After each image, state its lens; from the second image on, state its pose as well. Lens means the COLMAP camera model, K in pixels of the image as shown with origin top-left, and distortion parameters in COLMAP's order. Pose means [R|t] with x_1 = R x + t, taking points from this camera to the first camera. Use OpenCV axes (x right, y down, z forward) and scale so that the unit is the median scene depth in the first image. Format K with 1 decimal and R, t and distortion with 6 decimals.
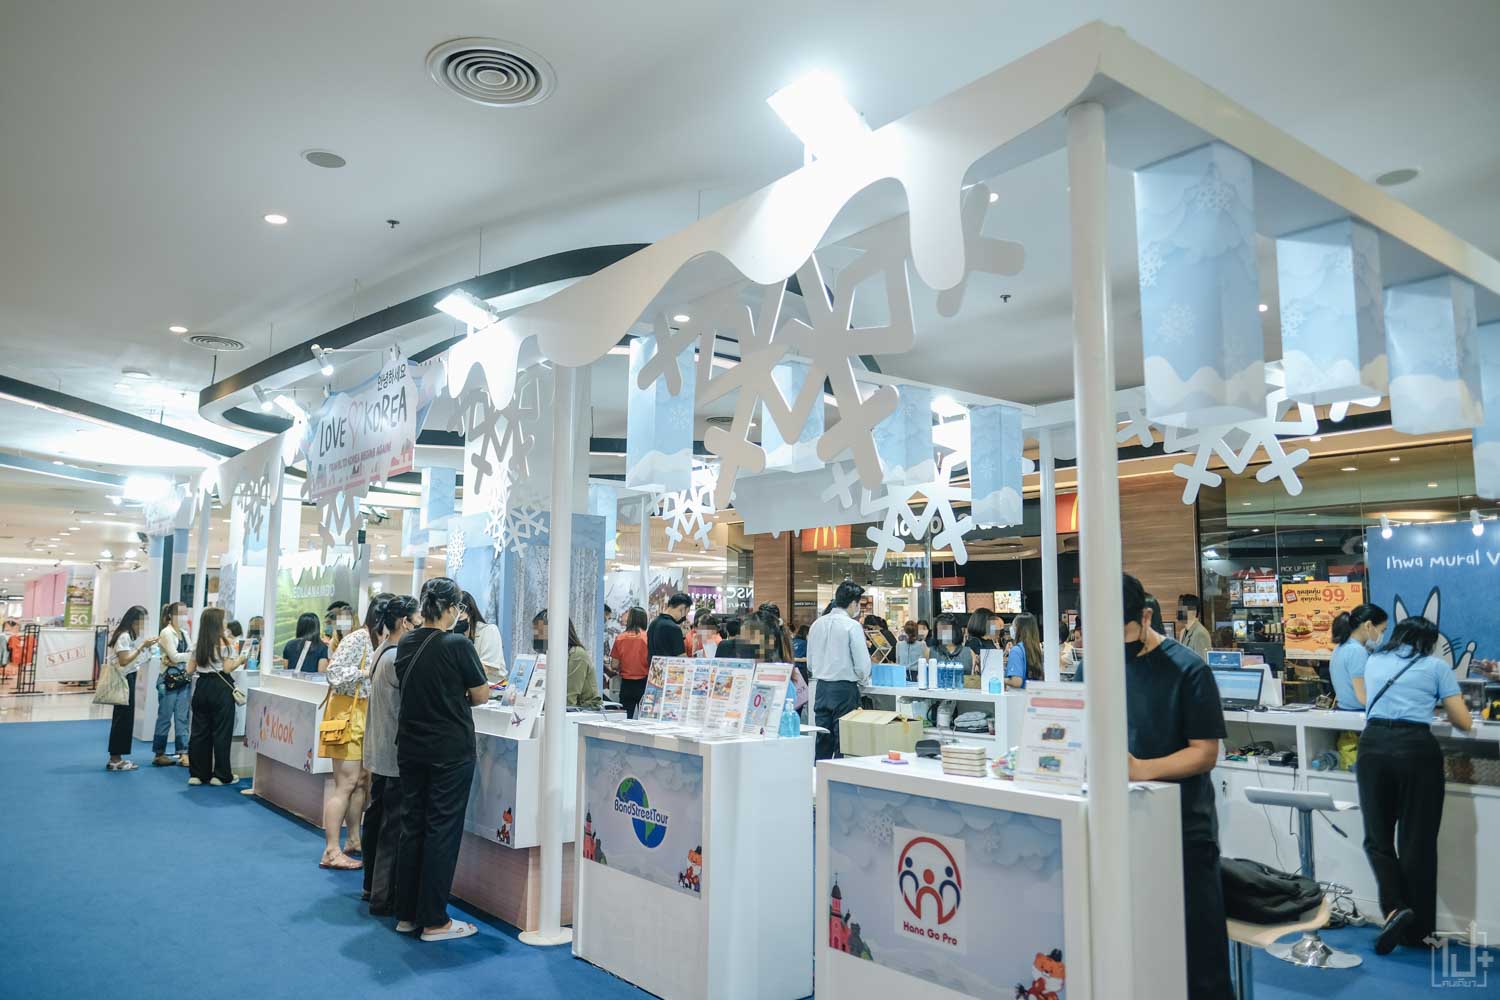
lens RADIAL K [[1043.9, 0, 724.6], [0, 1043.9, 492.7], [0, 0, 1]] dist [-0.006818, 0.003938]
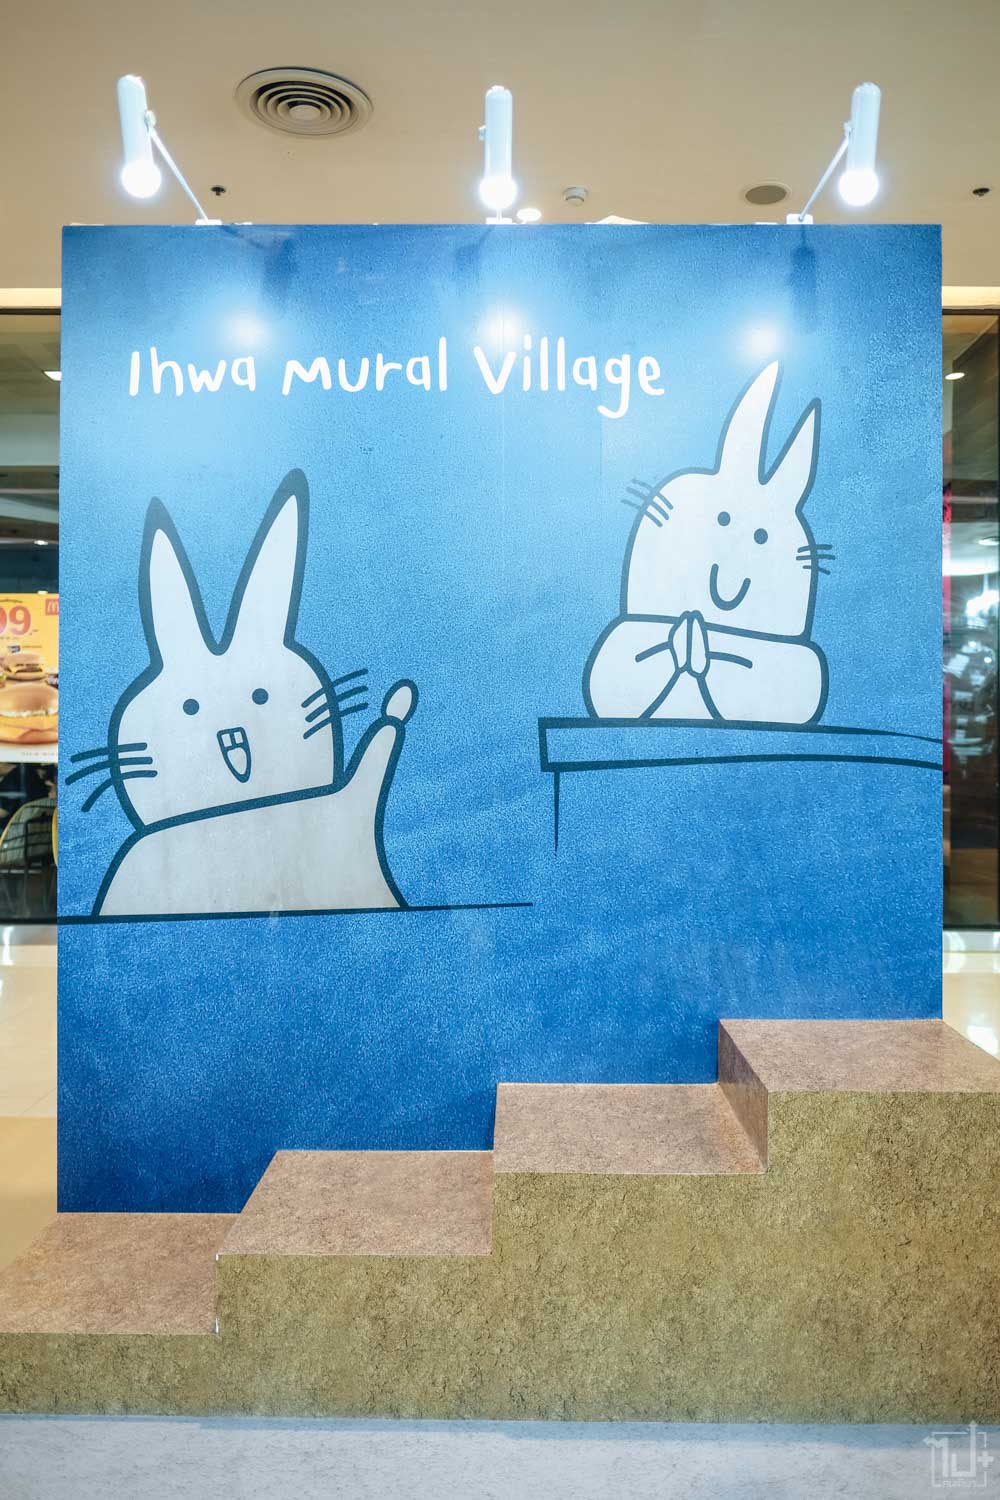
lens RADIAL K [[1043.9, 0, 500.0], [0, 1043.9, 750.0], [0, 0, 1]] dist [-0.006818, 0.003938]
pose [[0.612870, -0.007553, 0.790147, 2.532758], [-0.092700, 0.992362, 0.081388, 0.656629], [-0.784727, -0.123127, 0.607489, 3.951023]]
